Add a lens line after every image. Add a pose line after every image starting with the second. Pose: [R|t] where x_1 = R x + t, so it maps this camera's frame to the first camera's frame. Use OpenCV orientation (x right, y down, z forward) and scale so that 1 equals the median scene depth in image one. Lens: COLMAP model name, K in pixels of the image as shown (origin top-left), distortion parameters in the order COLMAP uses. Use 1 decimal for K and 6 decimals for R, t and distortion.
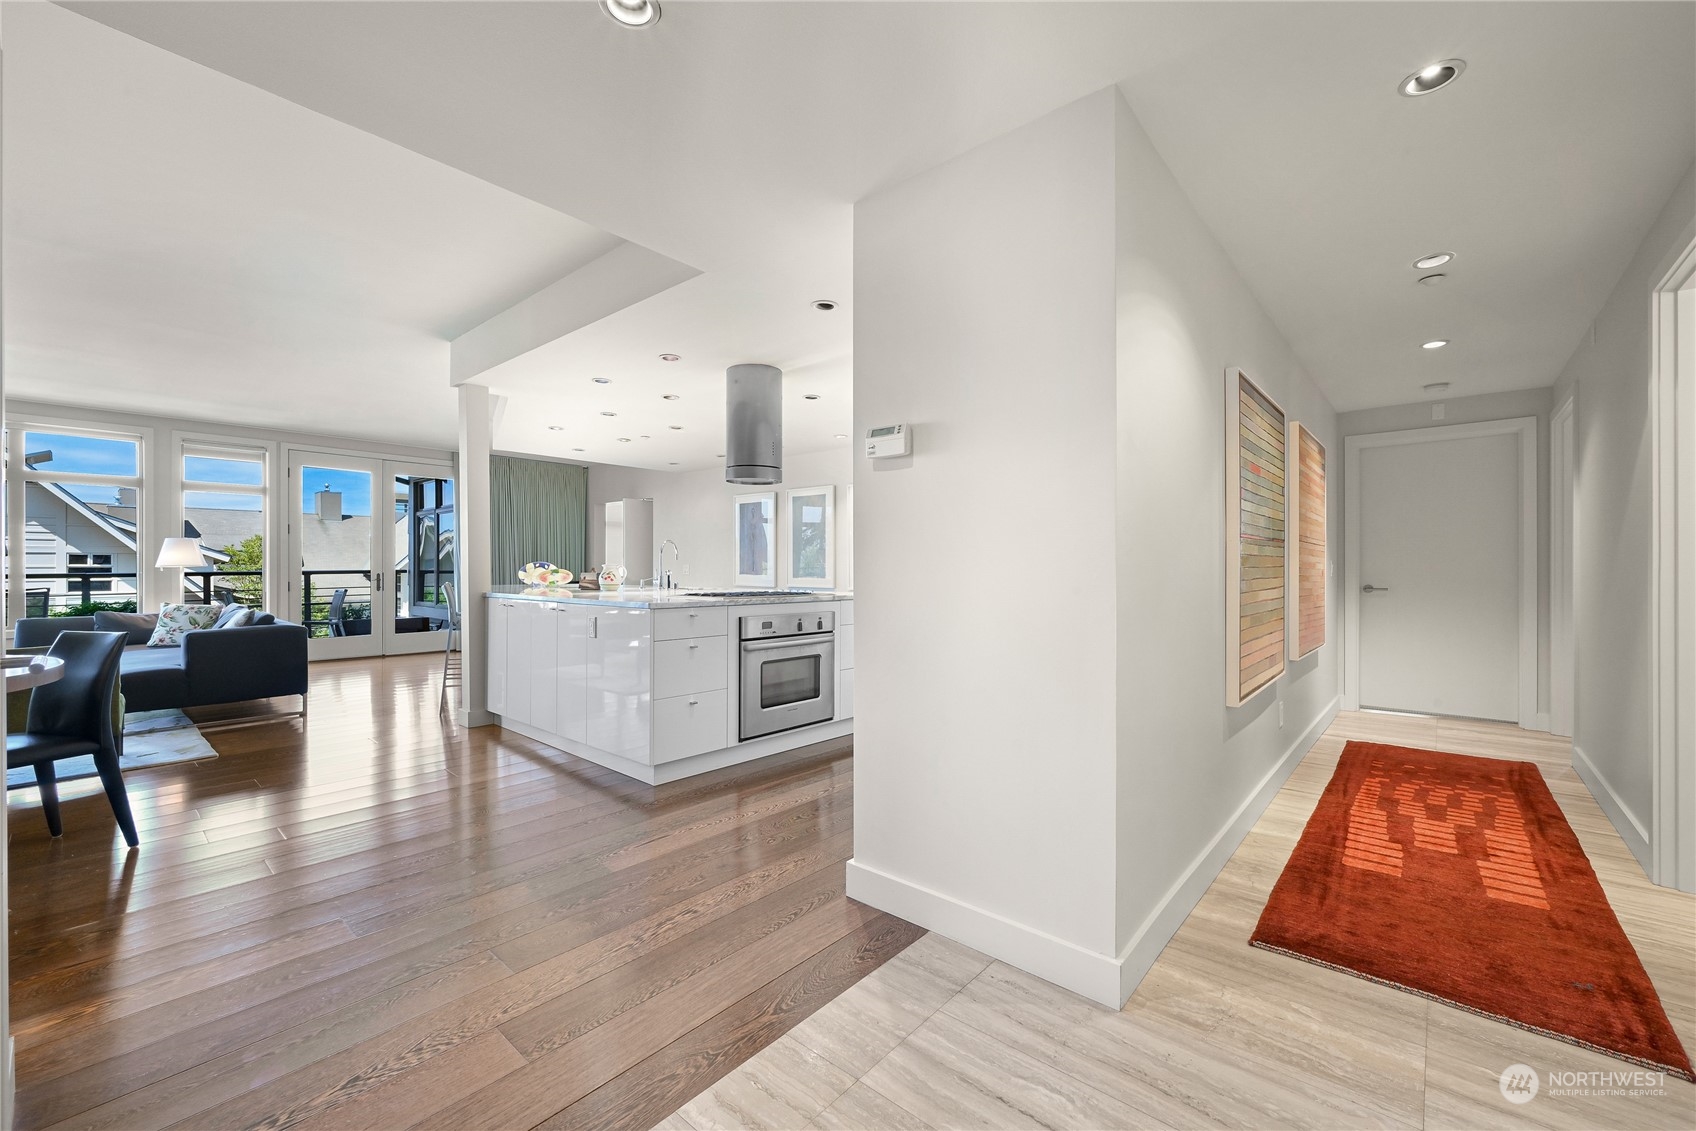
lens RADIAL K [[678.9, 0, 845.8], [0, 678.9, 568.0], [0, 0, 1]] dist [-0.001607, -0.000303]
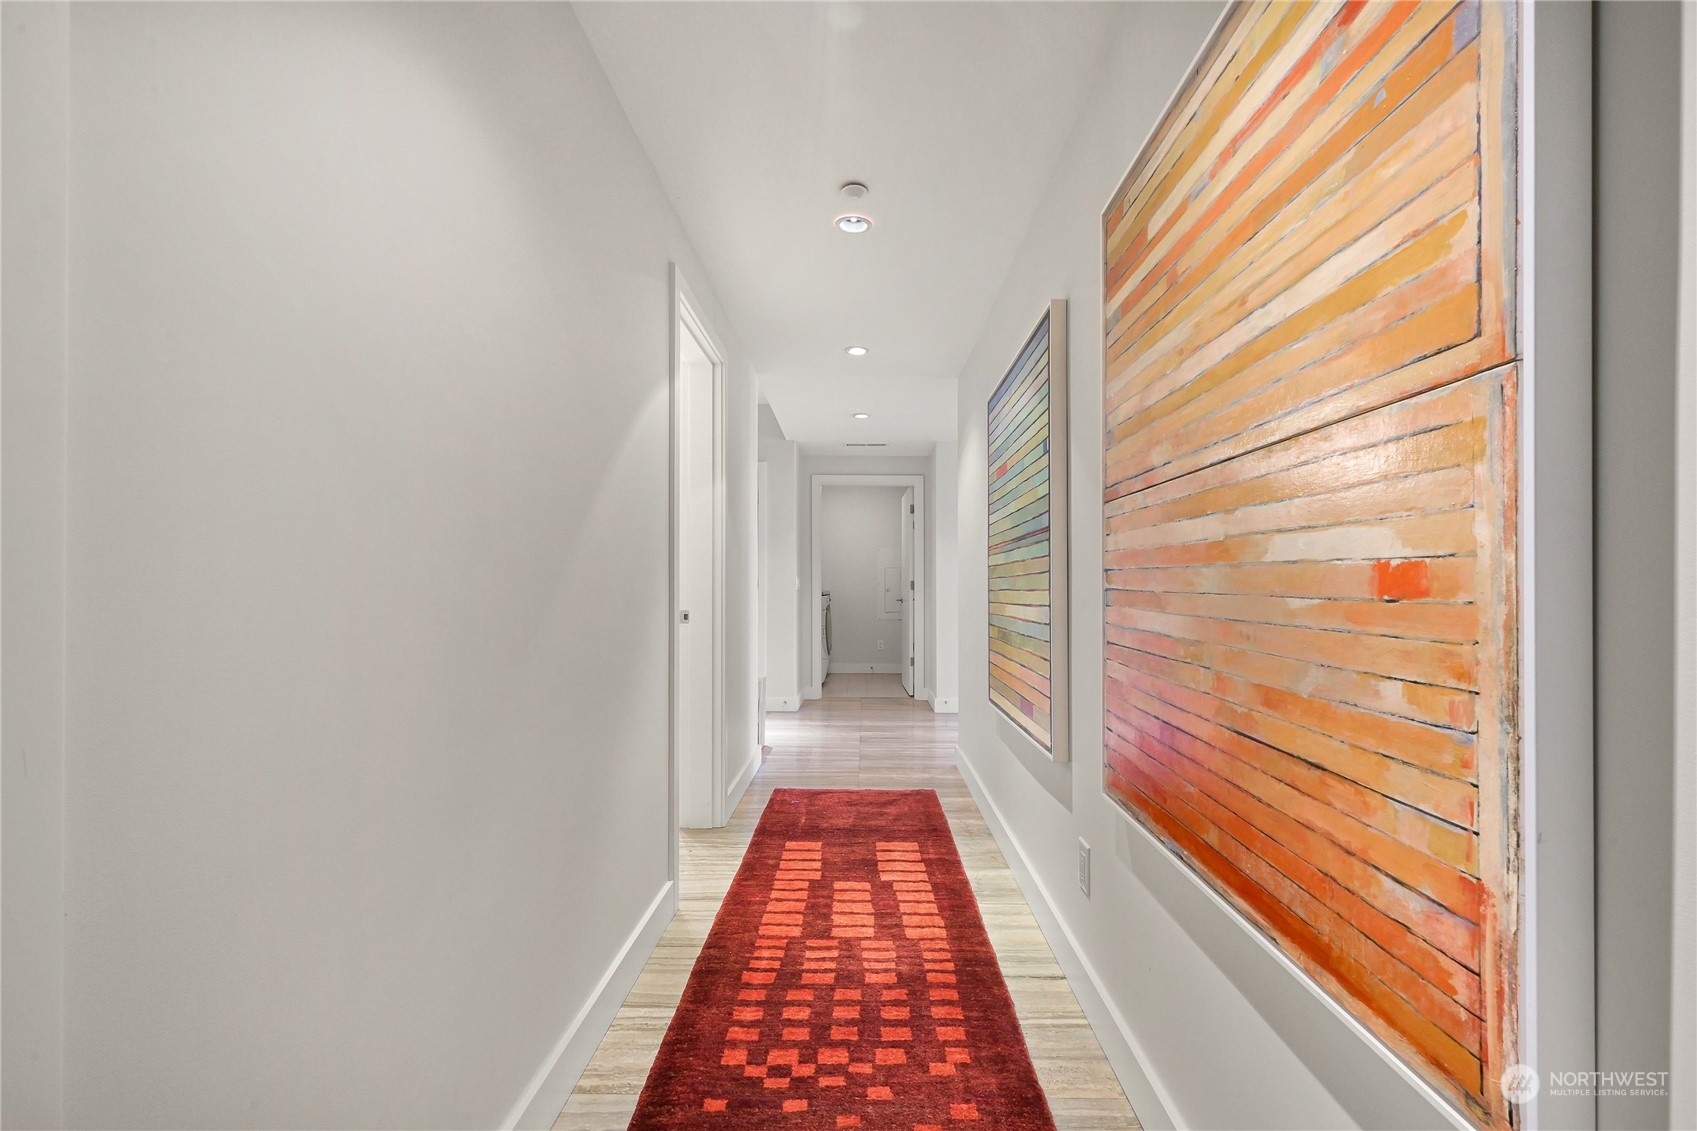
lens RADIAL K [[691.1, 0, 853.7], [0, 691.1, 580.1], [0, 0, 1]] dist [-0.001998, -0.000071]
pose [[-0.762056, -0.004731, -0.647494, 1.369296], [-0.000810, 0.999979, -0.006353, 0.012130], [0.647511, -0.004316, -0.762044, 1.591372]]
